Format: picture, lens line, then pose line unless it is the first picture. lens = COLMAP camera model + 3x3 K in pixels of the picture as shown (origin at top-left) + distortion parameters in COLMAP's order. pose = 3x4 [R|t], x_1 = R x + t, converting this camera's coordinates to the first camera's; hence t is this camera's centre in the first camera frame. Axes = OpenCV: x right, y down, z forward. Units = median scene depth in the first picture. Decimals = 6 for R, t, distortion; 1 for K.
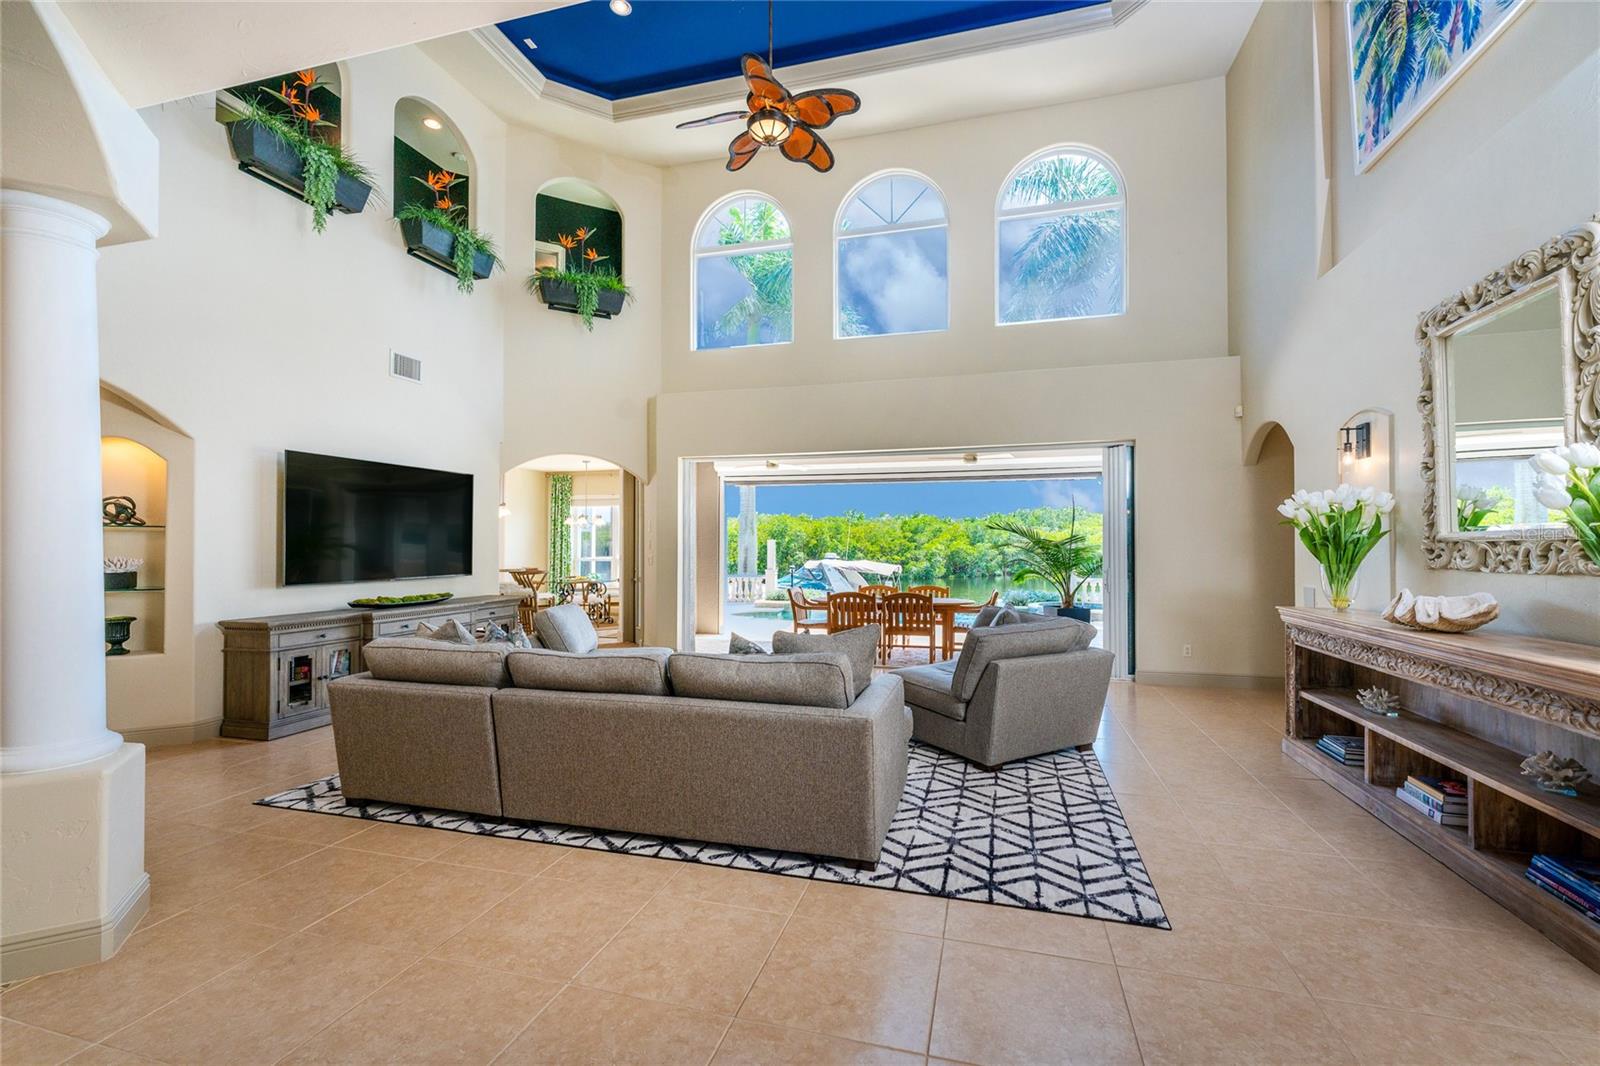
lens RADIAL K [[641.4, 0, 796.7], [0, 641.4, 542.6], [0, 0, 1]] dist [0.000940, 0.000102]
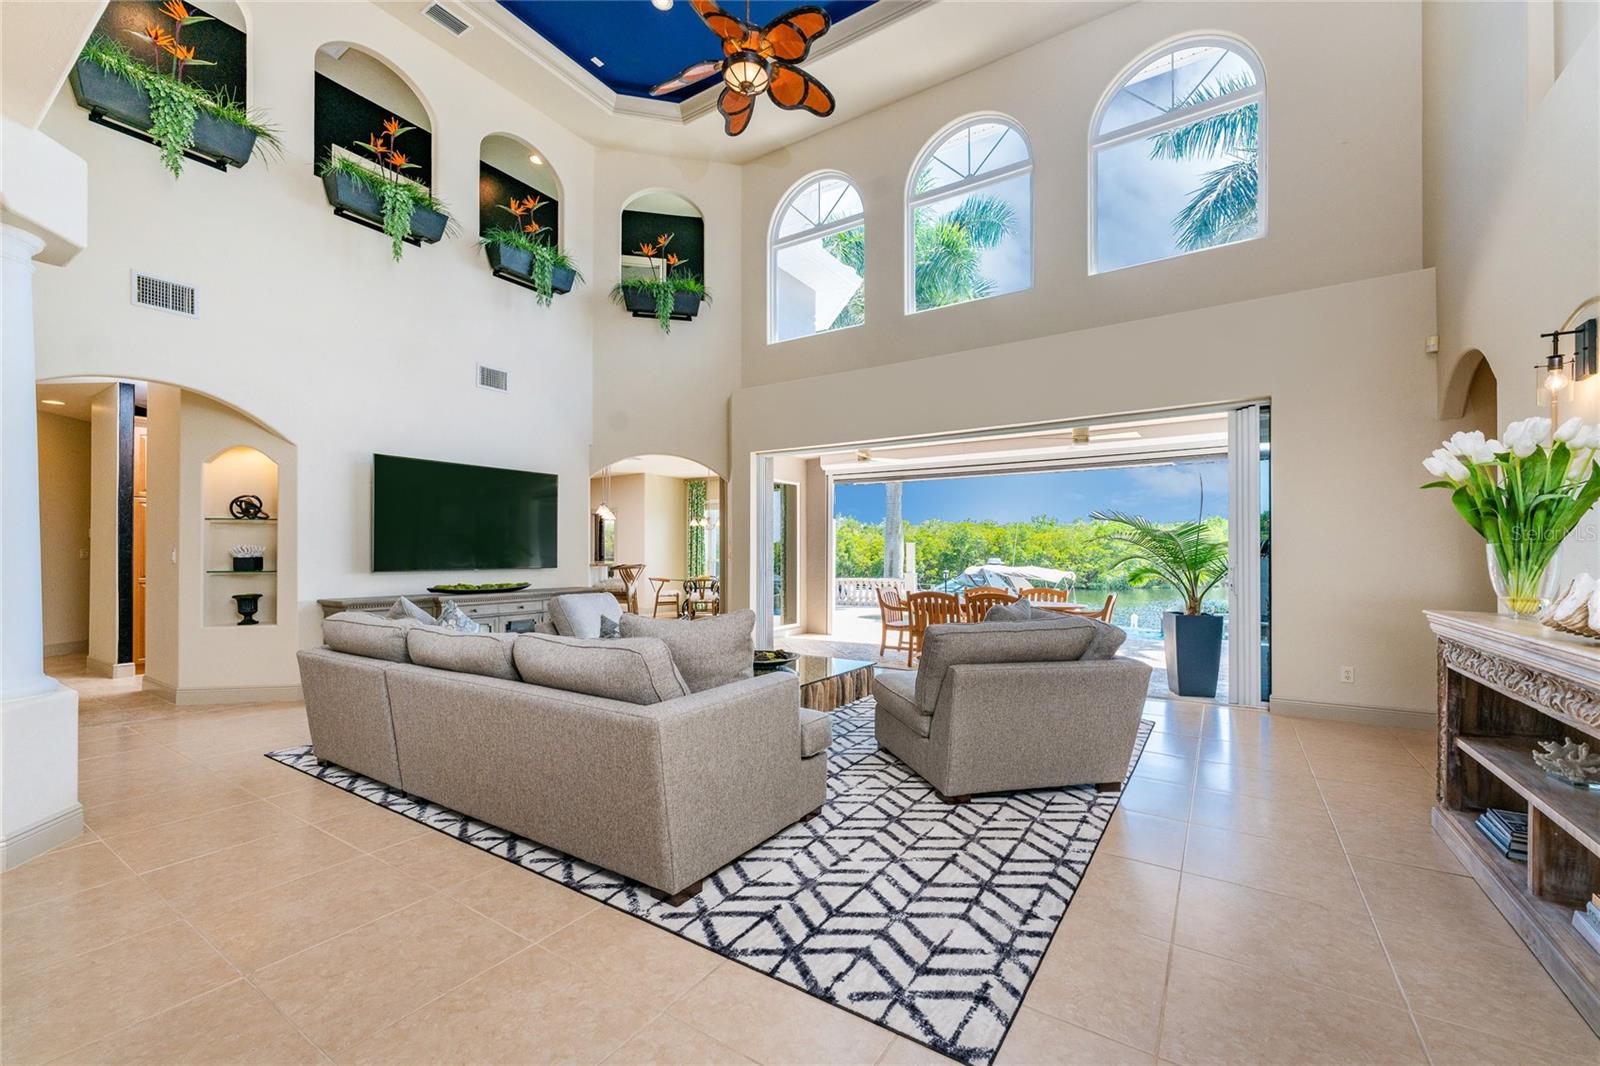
lens RADIAL K [[624.1, 0, 795.6], [0, 624.1, 554.8], [0, 0, 1]] dist [0.000753, 0.000118]
pose [[0.956044, 0.001387, -0.293221, 0.334485], [0.000403, 0.999982, 0.006046, 0.040083], [0.293224, -0.005899, 0.956026, 0.192899]]
